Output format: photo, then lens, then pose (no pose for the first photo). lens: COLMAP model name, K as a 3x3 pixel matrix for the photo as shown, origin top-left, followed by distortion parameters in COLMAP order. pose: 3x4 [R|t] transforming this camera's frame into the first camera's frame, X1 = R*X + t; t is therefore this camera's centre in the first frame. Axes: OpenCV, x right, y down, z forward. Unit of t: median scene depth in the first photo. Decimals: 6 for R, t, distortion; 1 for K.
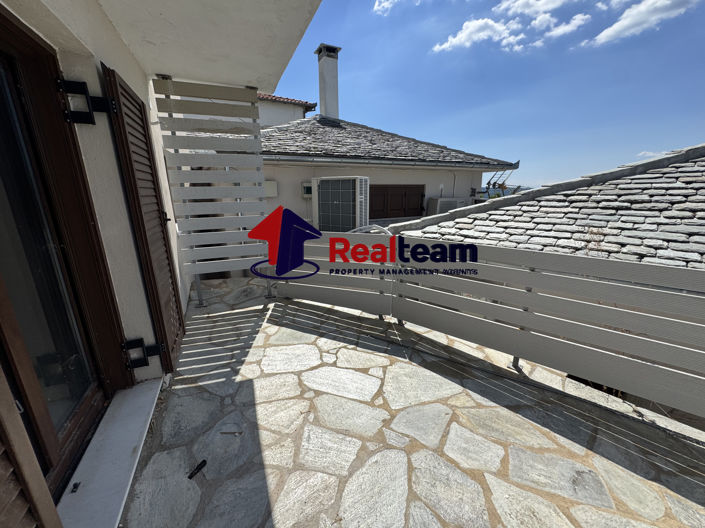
lens RADIAL K [[281.5, 0, 351.8], [0, 281.5, 263.8], [0, 0, 1]] dist [-0.006514, 0.001608]
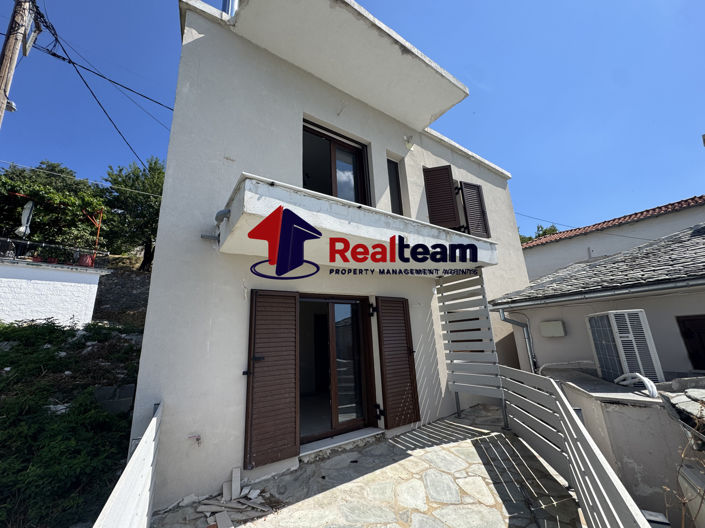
lens RADIAL K [[281.5, 0, 351.8], [0, 281.5, 263.8], [0, 0, 1]] dist [-0.006514, 0.001608]
pose [[0.178420, -0.259023, -0.949249, 1.186166], [-0.206533, 0.933378, -0.293513, -0.057553], [0.962034, 0.248420, 0.113037, 0.185057]]
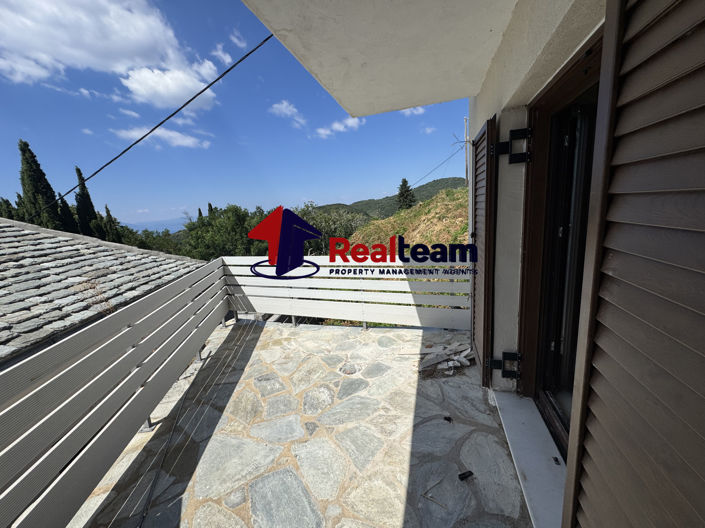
lens RADIAL K [[281.5, 0, 351.8], [0, 281.5, 263.8], [0, 0, 1]] dist [-0.006514, 0.001608]
pose [[-0.763205, -0.060521, 0.643315, -0.501563], [0.242203, 0.896220, 0.371655, -0.307515], [-0.599045, 0.439462, -0.669341, 0.949614]]
